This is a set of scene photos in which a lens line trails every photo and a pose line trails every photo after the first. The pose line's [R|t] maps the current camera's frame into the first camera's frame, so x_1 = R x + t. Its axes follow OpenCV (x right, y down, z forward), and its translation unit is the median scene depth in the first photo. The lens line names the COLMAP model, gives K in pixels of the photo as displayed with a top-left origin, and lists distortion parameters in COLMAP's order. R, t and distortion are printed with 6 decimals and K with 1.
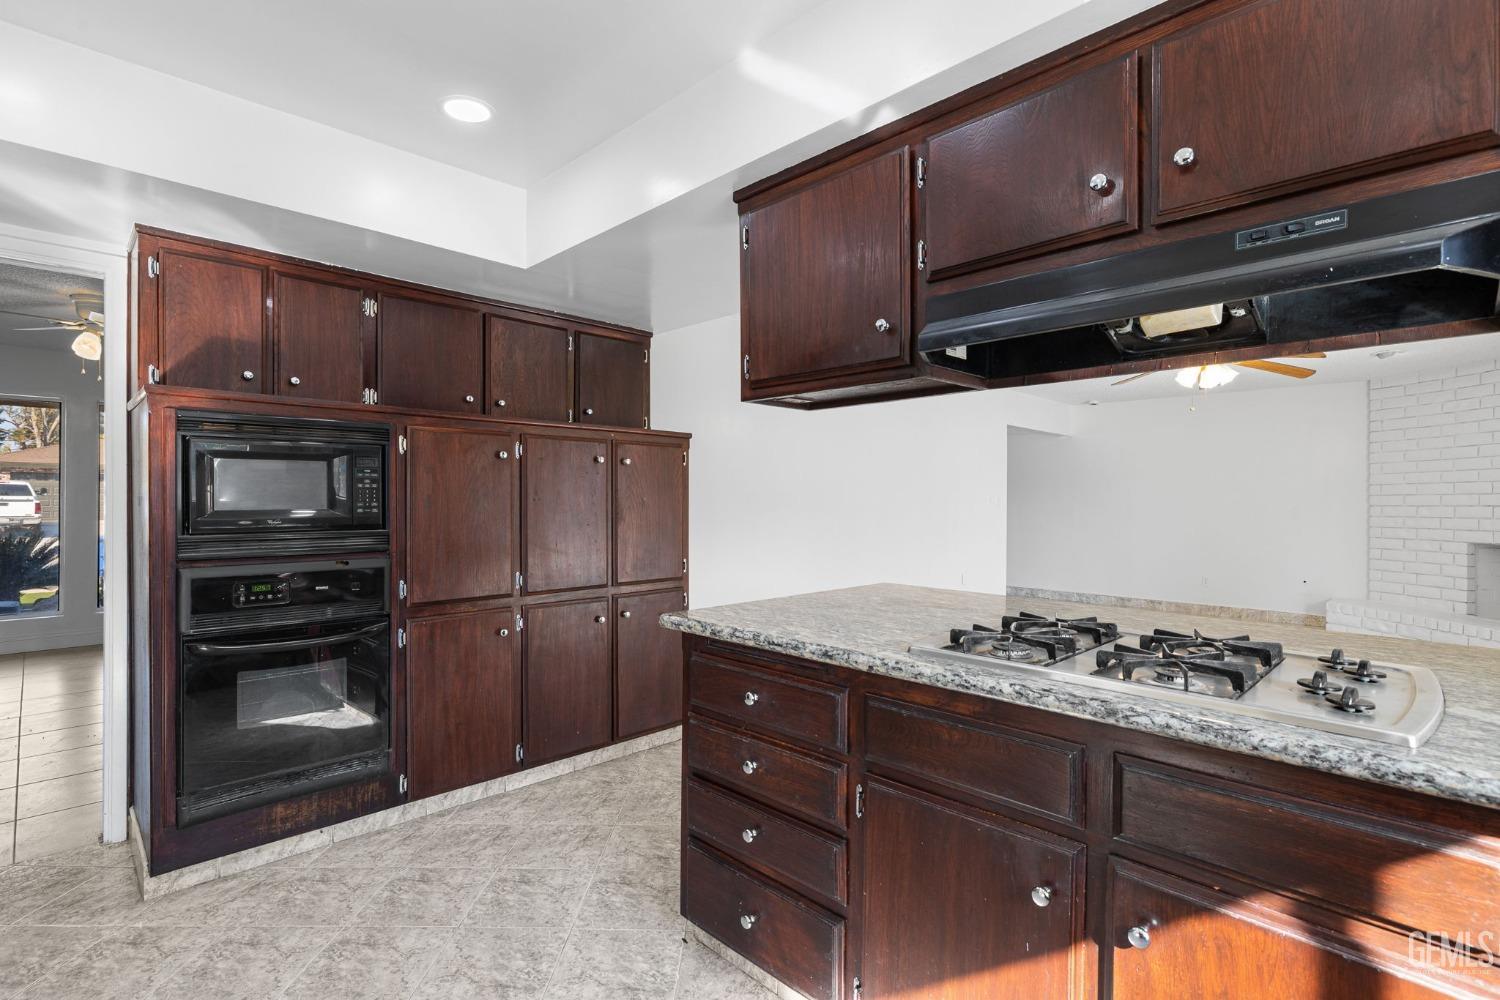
lens RADIAL K [[708.4, 0, 750.0], [0, 708.4, 500.0], [0, 0, 1]] dist [0.000347, 0.000532]
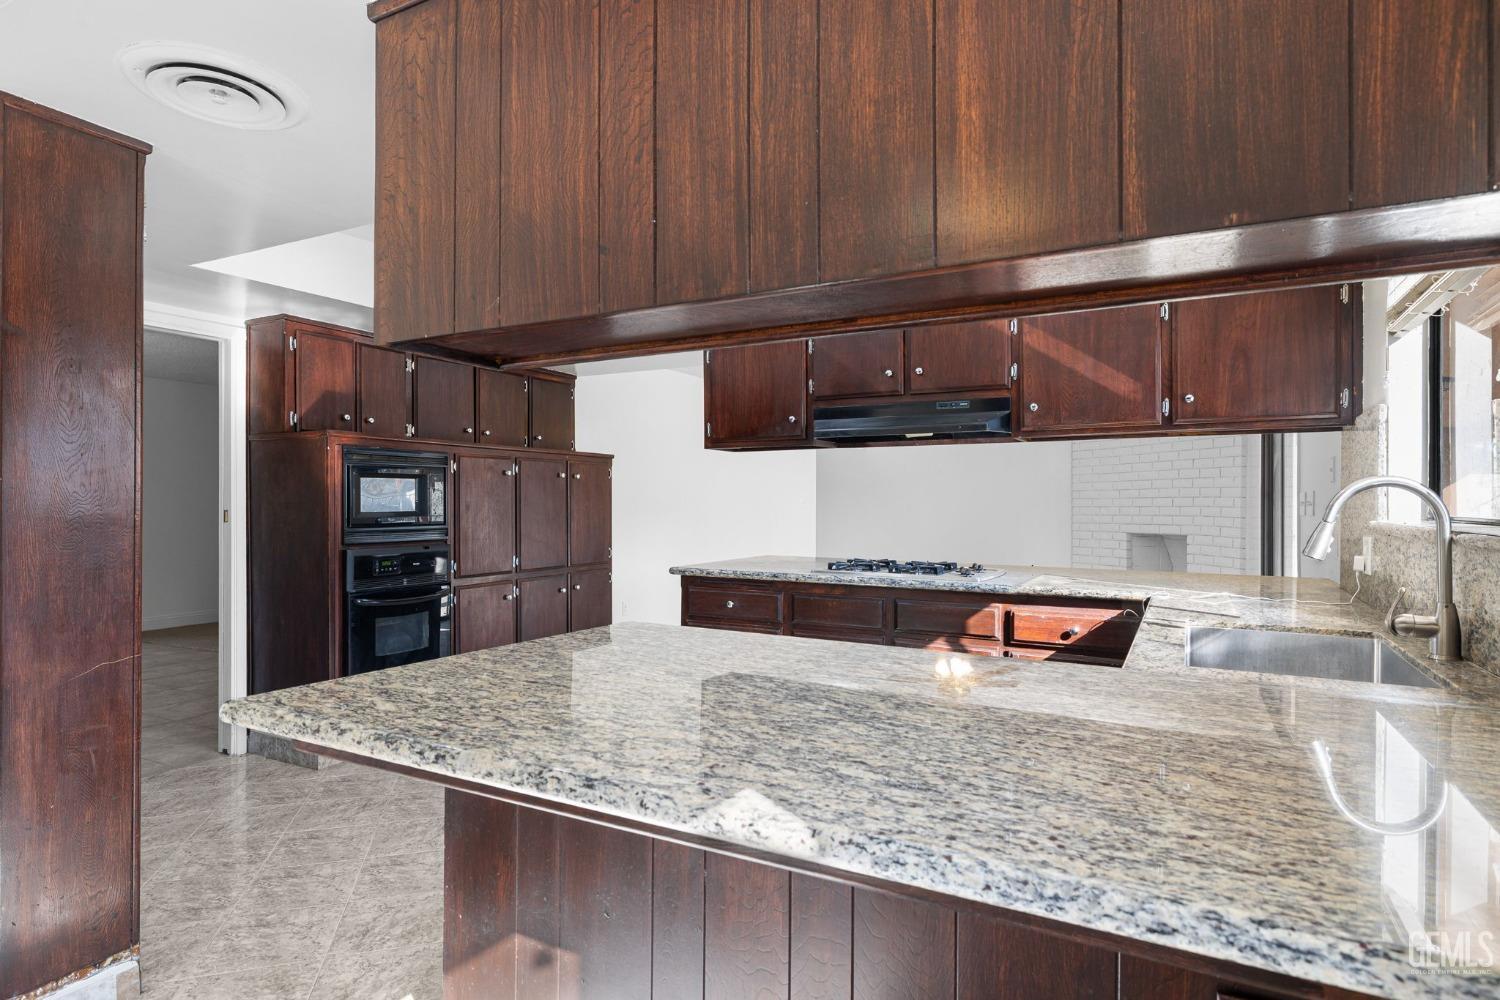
lens RADIAL K [[837.4, 0, 748.5], [0, 837.4, 508.1], [0, 0, 1]] dist [0.002104, -0.000662]
pose [[0.956707, -0.003821, 0.291029, -0.497324], [0.001687, 0.999970, 0.007585, -0.006734], [-0.291049, -0.006766, 0.956684, -0.992452]]
